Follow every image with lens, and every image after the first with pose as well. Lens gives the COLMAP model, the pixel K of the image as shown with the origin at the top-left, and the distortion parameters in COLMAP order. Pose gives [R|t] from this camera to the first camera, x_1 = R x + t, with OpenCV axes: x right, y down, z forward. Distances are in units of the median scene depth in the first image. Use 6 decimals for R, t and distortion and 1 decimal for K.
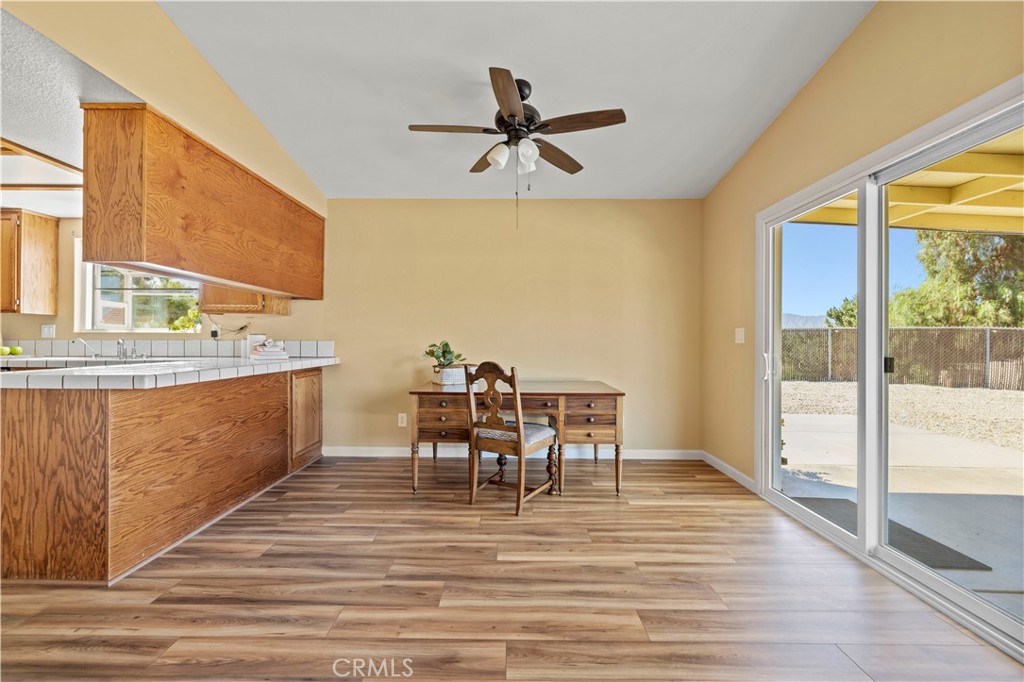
lens RADIAL K [[439.1, 0, 517.5], [0, 439.1, 343.0], [0, 0, 1]] dist [-0.002288, 0.001379]
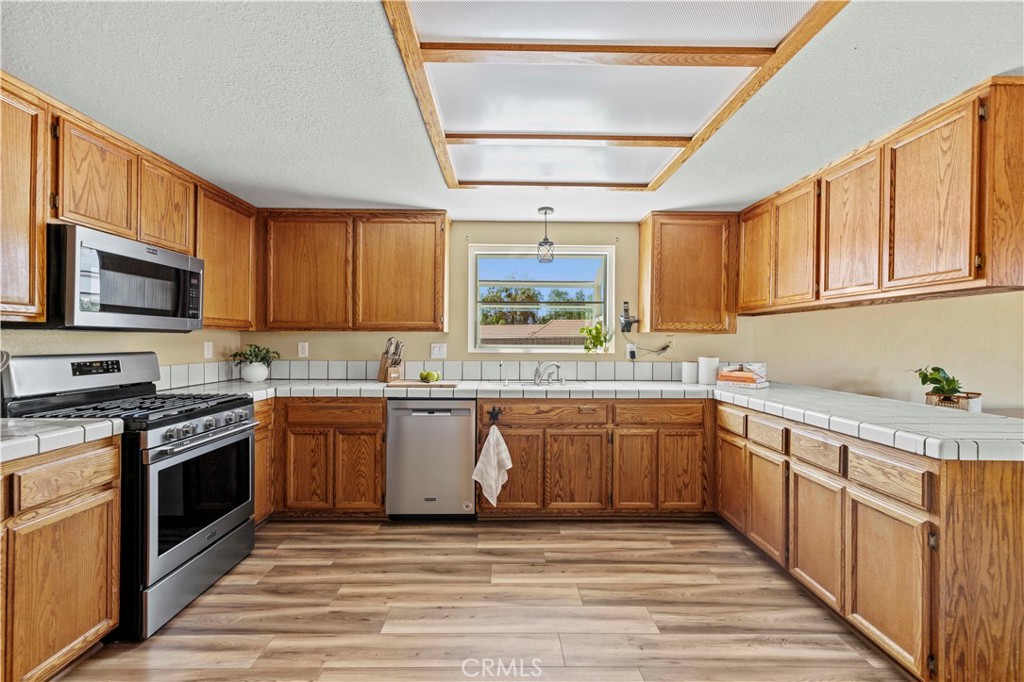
lens RADIAL K [[439.1, 0, 508.0], [0, 439.1, 342.0], [0, 0, 1]] dist [-0.002288, 0.001379]
pose [[0.999925, 0.002016, 0.012118, -1.830735], [-0.002005, 0.999998, -0.000933, -0.085933], [-0.012119, 0.000909, 0.999926, 0.250939]]
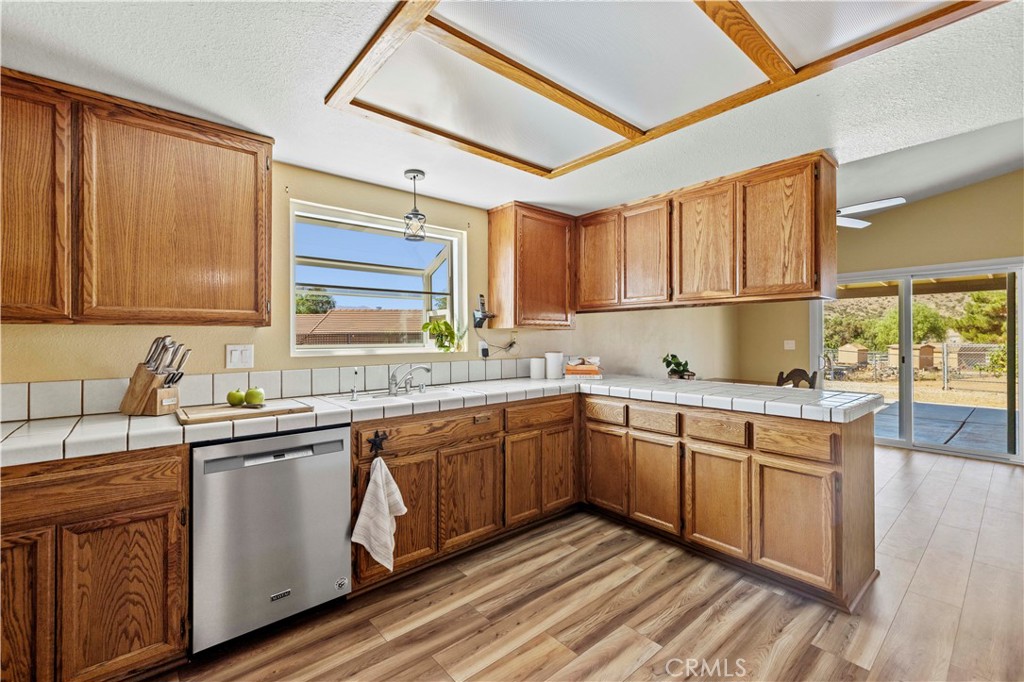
lens RADIAL K [[439.1, 0, 513.2], [0, 439.1, 336.1], [0, 0, 1]] dist [-0.002288, 0.001379]
pose [[0.755730, -0.005663, 0.654859, -2.275371], [0.010693, 0.999936, -0.003694, -0.091091], [-0.654796, 0.009794, 0.755742, 0.687877]]
